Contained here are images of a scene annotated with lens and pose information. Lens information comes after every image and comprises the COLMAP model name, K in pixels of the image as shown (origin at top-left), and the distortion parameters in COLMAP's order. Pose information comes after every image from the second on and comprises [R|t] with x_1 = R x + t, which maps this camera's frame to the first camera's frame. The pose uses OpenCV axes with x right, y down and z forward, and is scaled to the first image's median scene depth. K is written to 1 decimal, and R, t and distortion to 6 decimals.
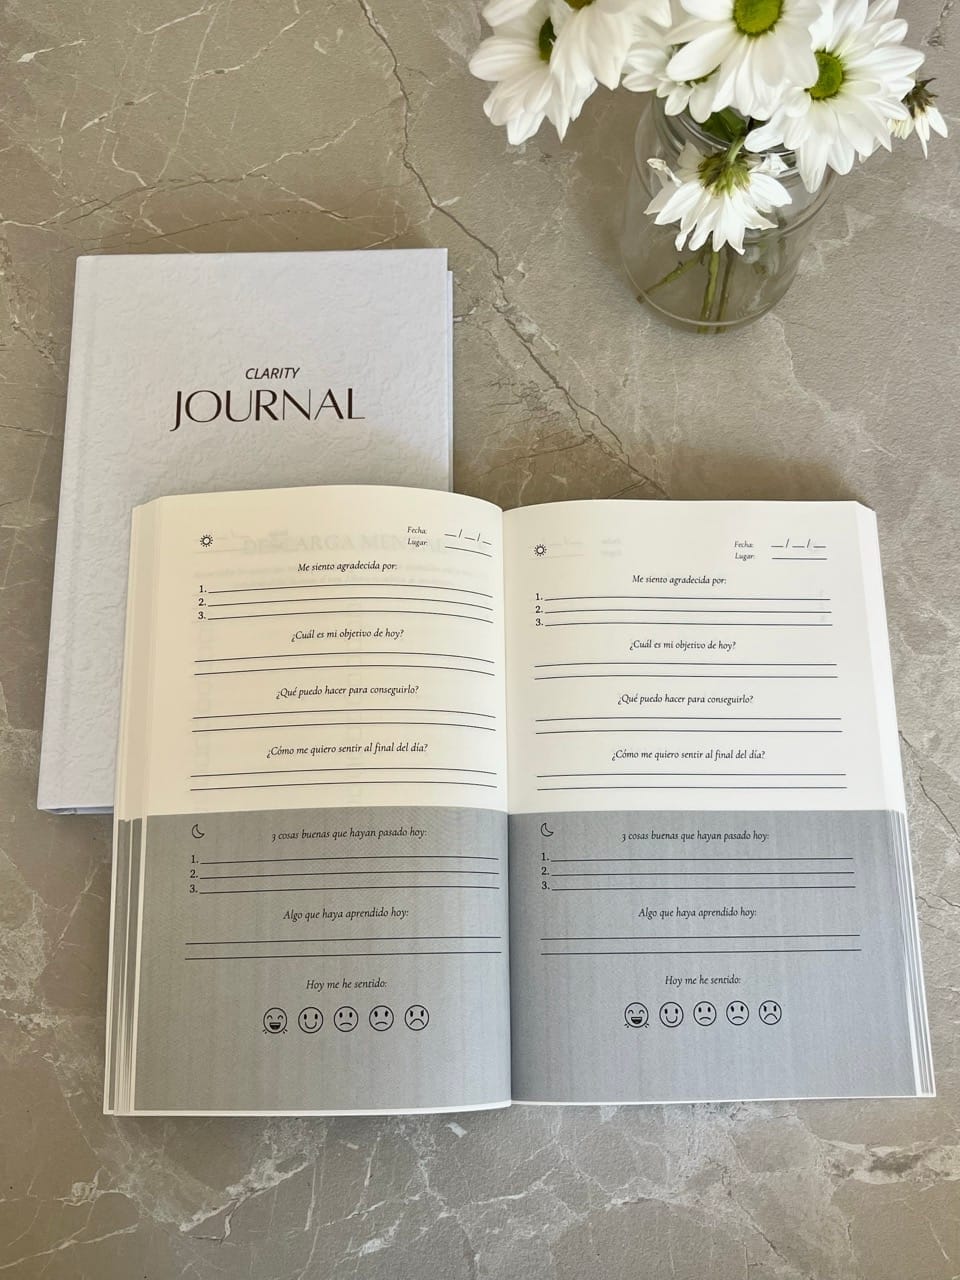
lens RADIAL K [[1172.8, 0, 479.7], [0, 1172.8, 628.8], [0, 0, 1]] dist [-0.003661, -0.002569]
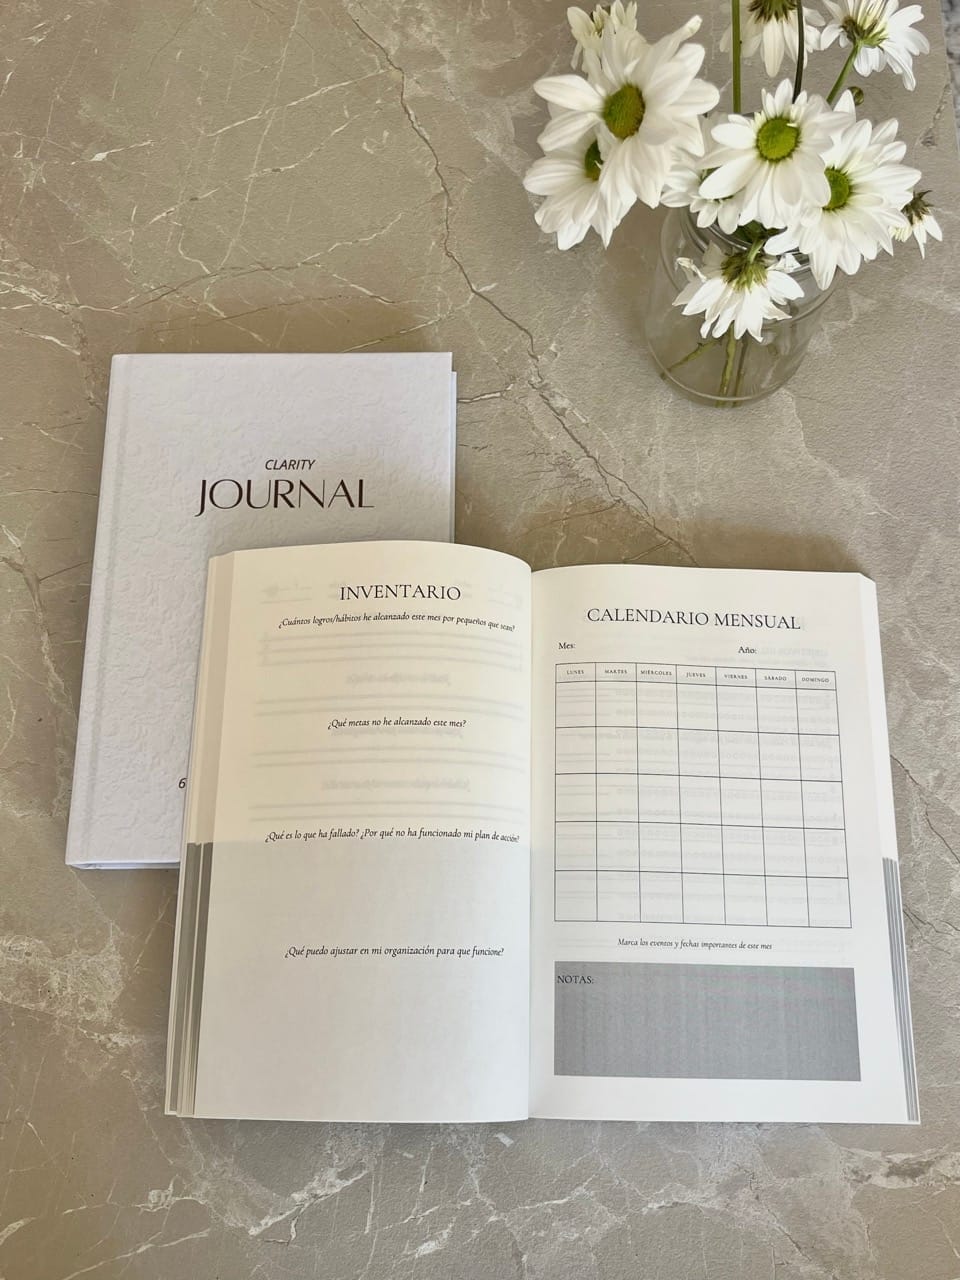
lens RADIAL K [[1173.6, 0, 480.0], [0, 1173.6, 640.0], [0, 0, 1]] dist [-0.005867, 0.002231]
pose [[0.999996, -0.002382, 0.001610, -0.039744], [0.002440, 0.999314, -0.036949, 0.005611], [-0.001521, 0.036953, 0.999316, -0.092872]]
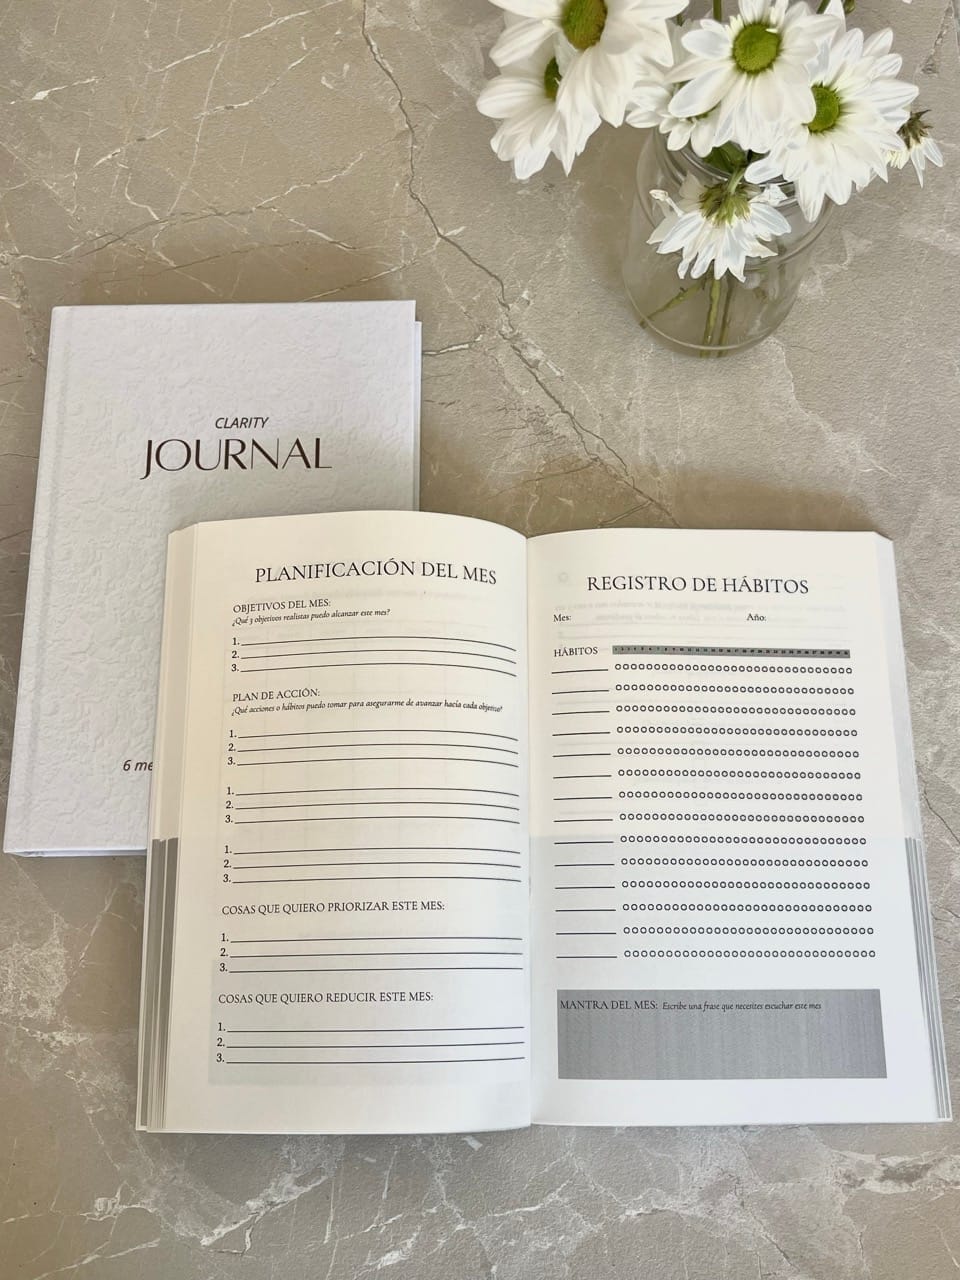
lens RADIAL K [[1172.1, 0, 475.3], [0, 1172.1, 634.0], [0, 0, 1]] dist [-0.003568, -0.001576]
pose [[0.999936, -0.009777, -0.005709, -0.006575], [0.009707, 0.999878, -0.012254, -0.000946], [0.005828, 0.012198, 0.999909, -0.018819]]
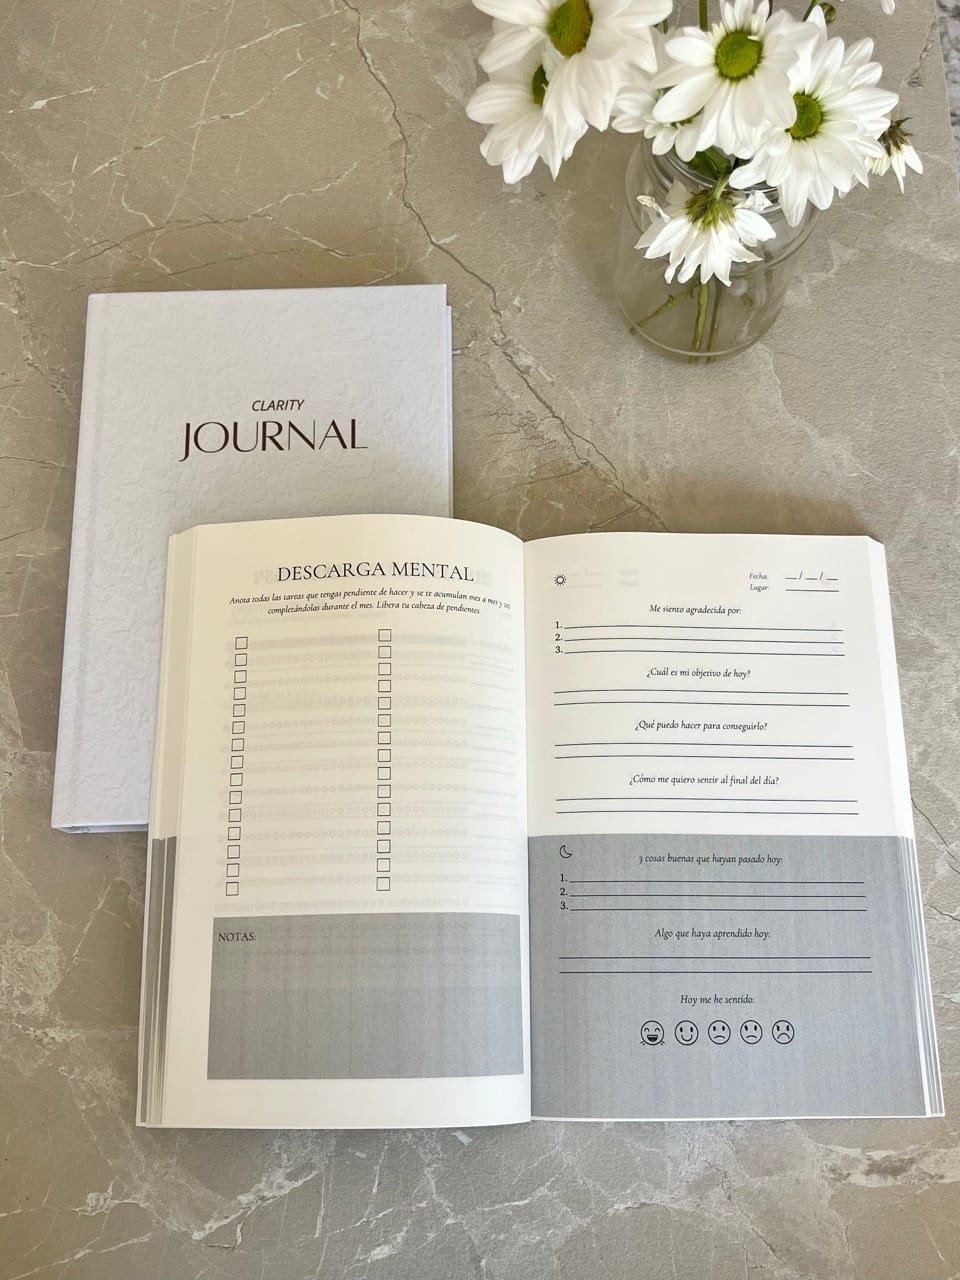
lens RADIAL K [[1173.6, 0, 480.0], [0, 1173.6, 640.0], [0, 0, 1]] dist [-0.005867, 0.002231]
pose [[0.999965, -0.008368, 0.000491, -0.000915], [0.008377, 0.999722, -0.022042, 0.014149], [-0.000306, 0.022046, 0.999757, -0.031818]]
